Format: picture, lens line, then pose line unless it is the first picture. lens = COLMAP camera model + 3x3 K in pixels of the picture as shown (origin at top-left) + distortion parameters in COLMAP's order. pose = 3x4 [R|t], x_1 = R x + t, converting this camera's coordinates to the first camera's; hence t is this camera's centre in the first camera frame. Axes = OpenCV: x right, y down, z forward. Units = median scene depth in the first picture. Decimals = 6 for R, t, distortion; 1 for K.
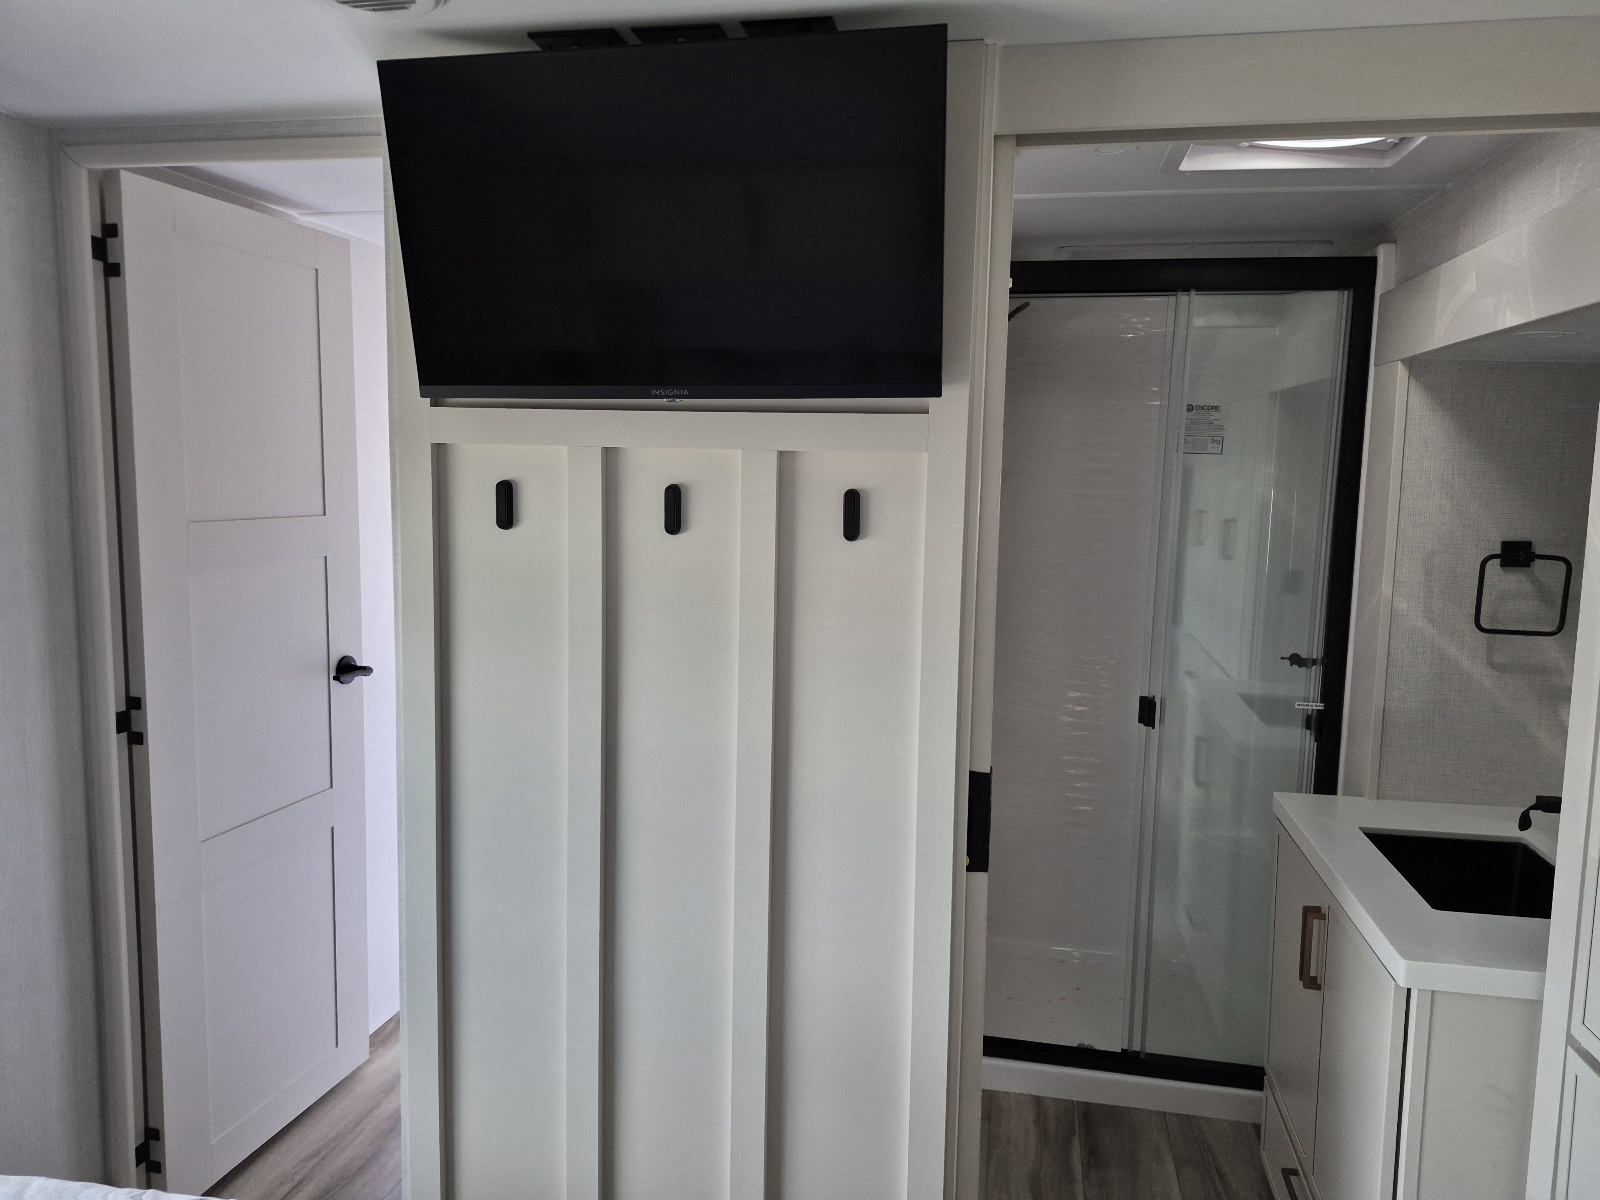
lens RADIAL K [[1126.6, 0, 802.8], [0, 1126.6, 590.0], [0, 0, 1]] dist [0.039515, -0.057267]
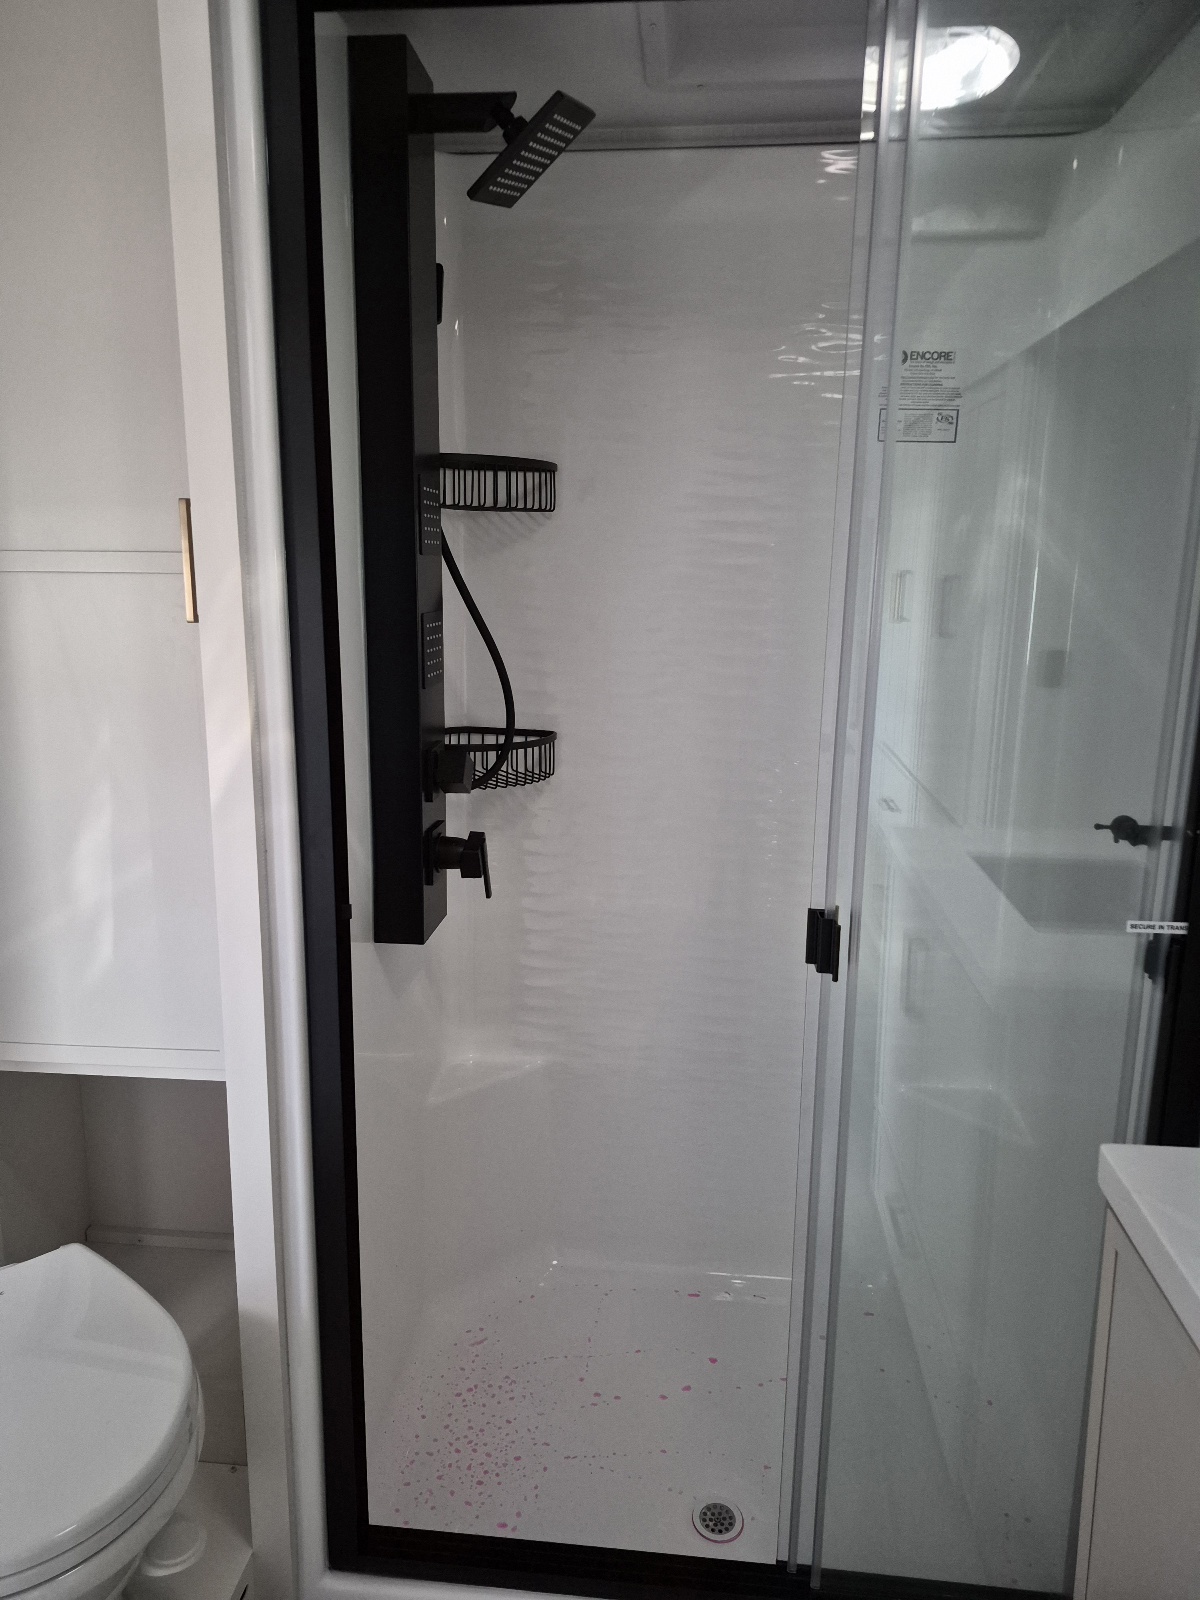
lens RADIAL K [[1126.6, 0, 595.9], [0, 1126.6, 803.3], [0, 0, 1]] dist [0.039515, -0.057267]
pose [[0.995842, -0.031242, 0.085569, 0.163032], [0.022499, 0.994601, 0.101302, -0.002612], [-0.088272, -0.098955, 0.991169, 0.518761]]
